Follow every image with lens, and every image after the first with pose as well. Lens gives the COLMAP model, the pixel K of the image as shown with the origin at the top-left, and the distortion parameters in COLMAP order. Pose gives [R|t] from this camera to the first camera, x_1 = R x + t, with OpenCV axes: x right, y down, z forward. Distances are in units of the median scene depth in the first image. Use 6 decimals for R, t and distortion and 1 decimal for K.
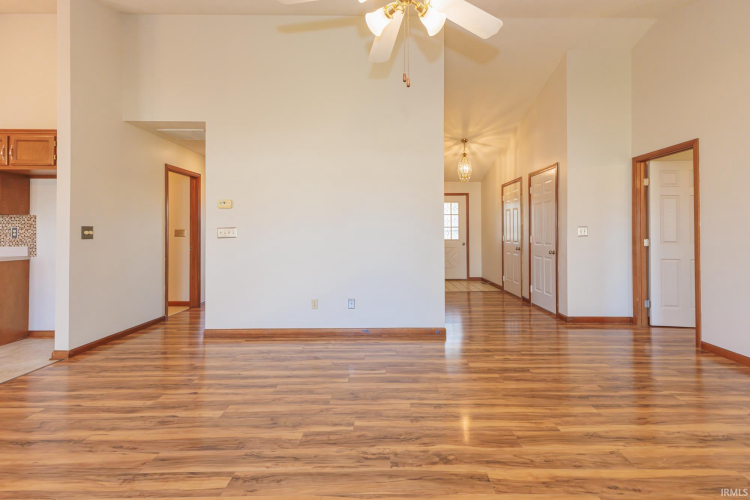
lens RADIAL K [[335.9, 0, 386.6], [0, 335.9, 224.7], [0, 0, 1]] dist [-0.000235, -0.000811]
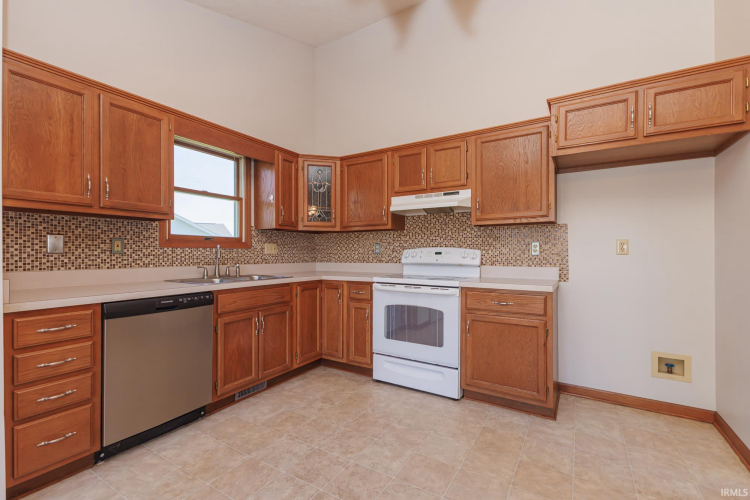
lens RADIAL K [[325.7, 0, 380.4], [0, 325.7, 252.7], [0, 0, 1]] dist [0.002830, 0.000021]
pose [[0.864050, 0.004672, -0.503384, -1.864551], [0.004191, 0.999856, 0.016473, 0.036439], [0.503388, -0.016343, 0.863906, 0.361273]]
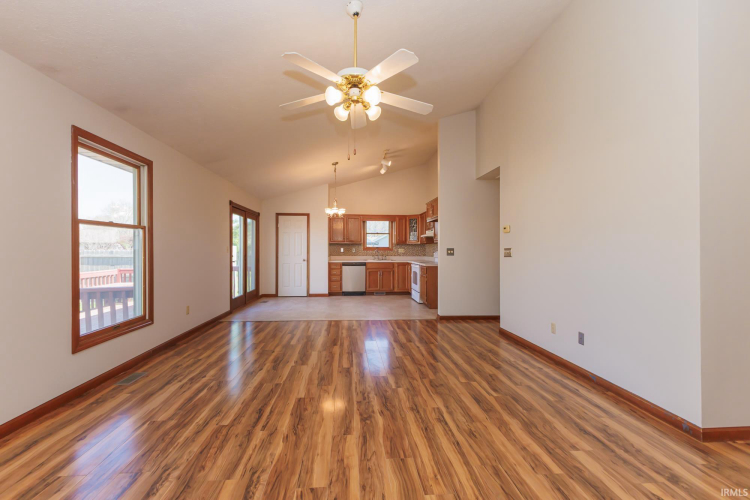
lens RADIAL K [[323.0, 0, 368.4], [0, 323.0, 249.9], [0, 0, 1]] dist [0.009073, 0.000027]
pose [[0.076953, 0.004482, -0.997025, 1.174916], [0.014912, 0.999873, 0.005646, -0.001260], [0.996923, -0.015302, 0.076877, 0.722999]]
